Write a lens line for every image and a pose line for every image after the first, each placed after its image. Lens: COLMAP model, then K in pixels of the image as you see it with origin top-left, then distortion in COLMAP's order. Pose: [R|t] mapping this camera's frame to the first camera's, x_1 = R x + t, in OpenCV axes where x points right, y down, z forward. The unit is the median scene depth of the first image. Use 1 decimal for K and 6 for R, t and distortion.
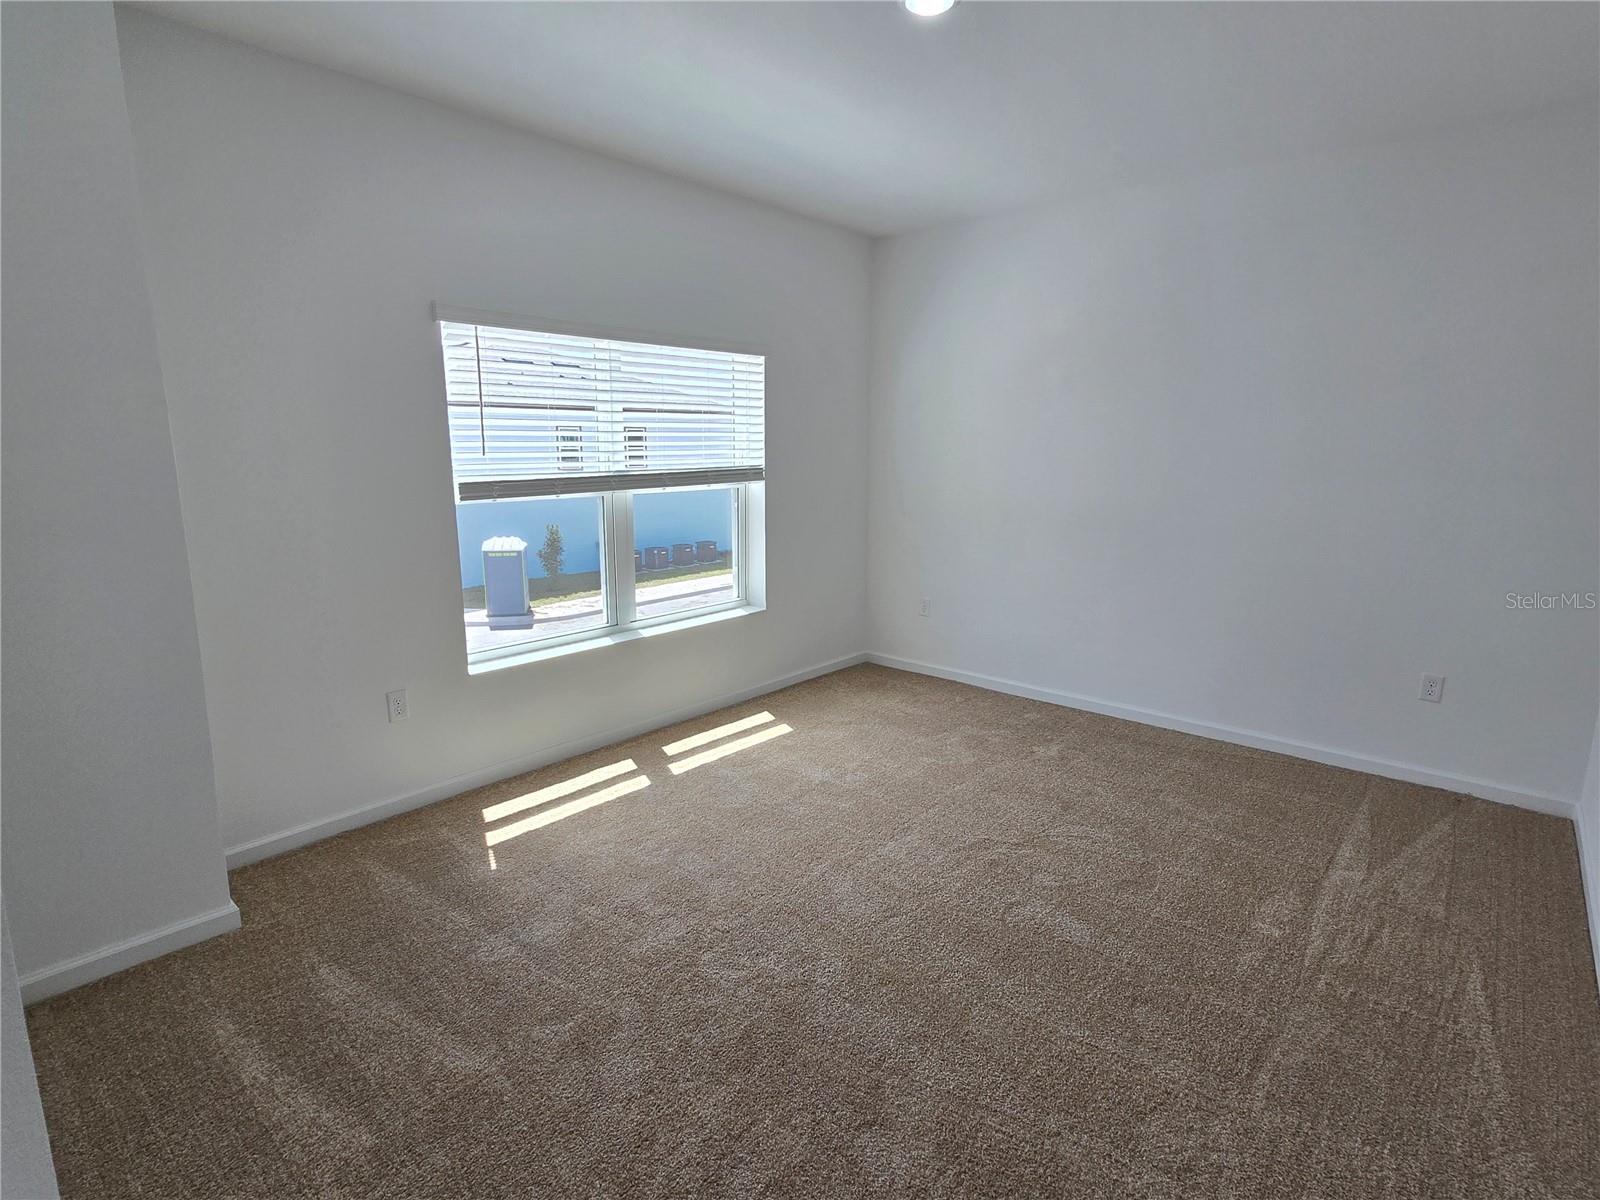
lens RADIAL K [[836.0, 0, 808.0], [0, 836.0, 596.9], [0, 0, 1]] dist [-0.003768, -0.001179]
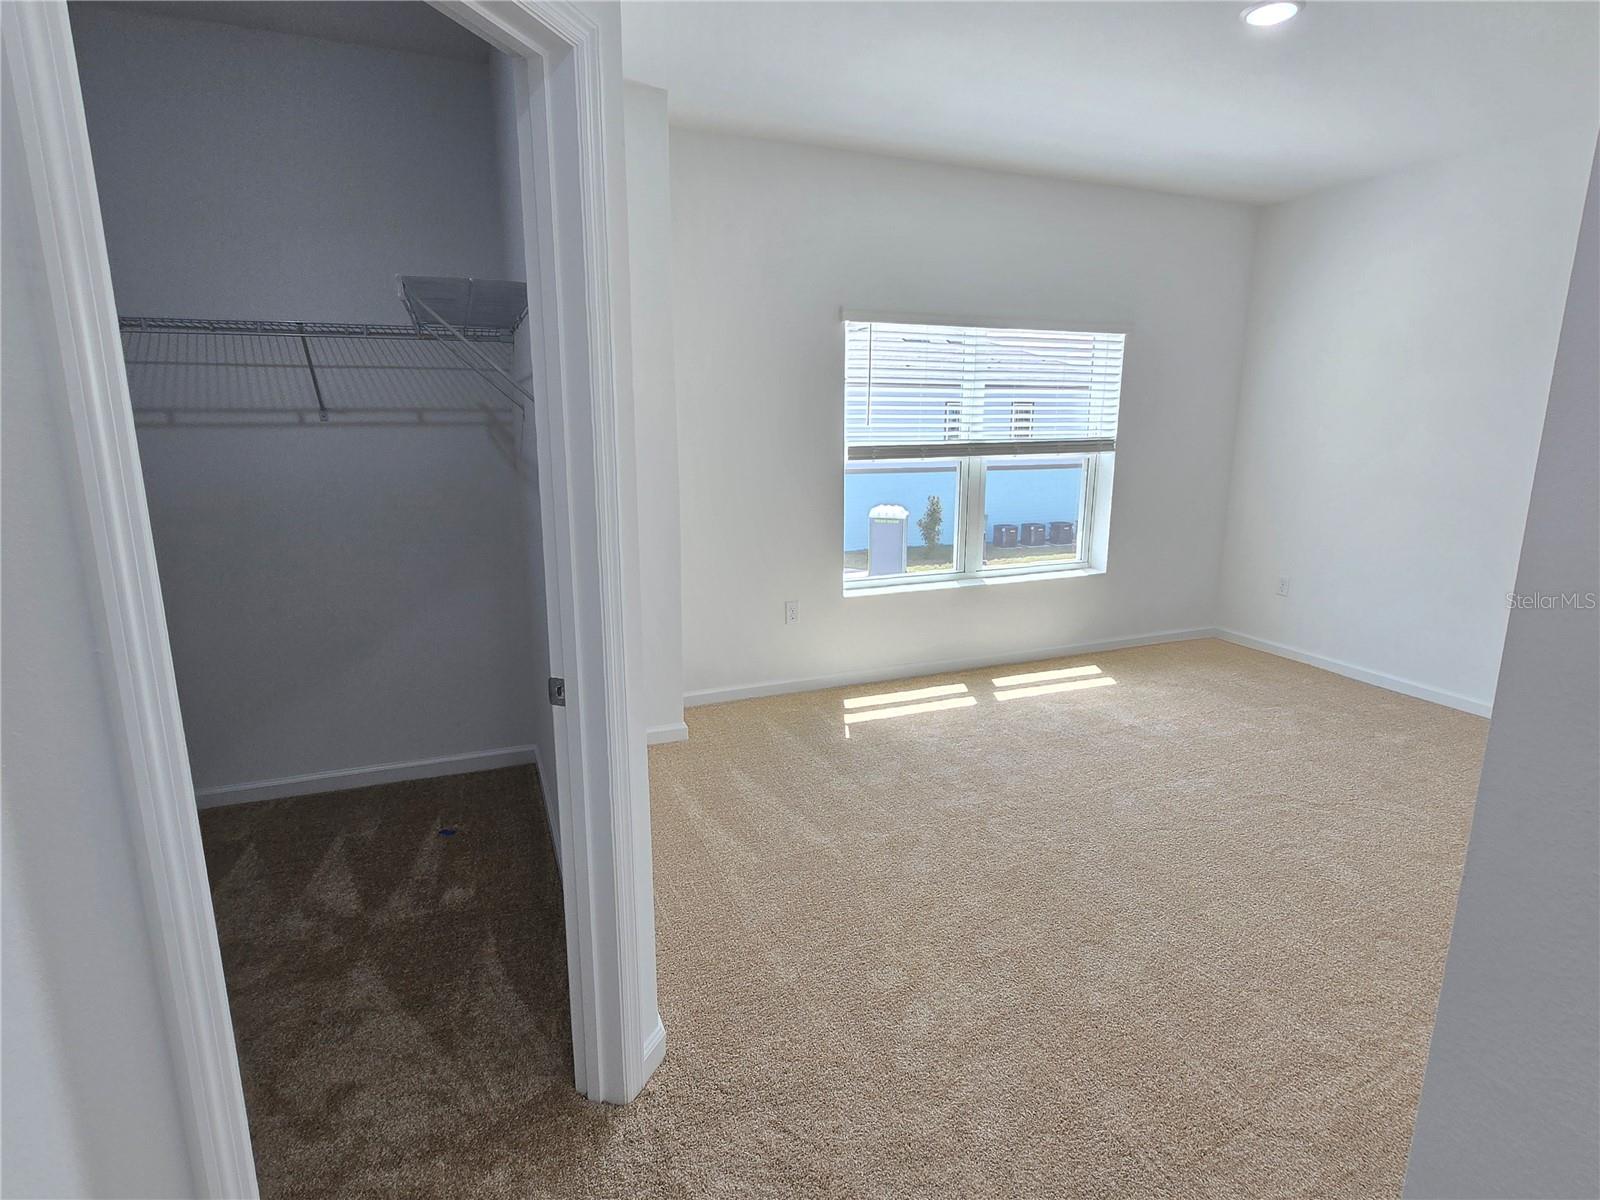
lens RADIAL K [[816.2, 0, 803.2], [0, 816.2, 594.7], [0, 0, 1]] dist [-0.001924, 0.000421]
pose [[0.898328, 0.093539, -0.429252, 0.071721], [-0.079962, 0.995563, 0.049602, 0.030104], [0.431987, -0.010235, 0.901822, -0.148114]]
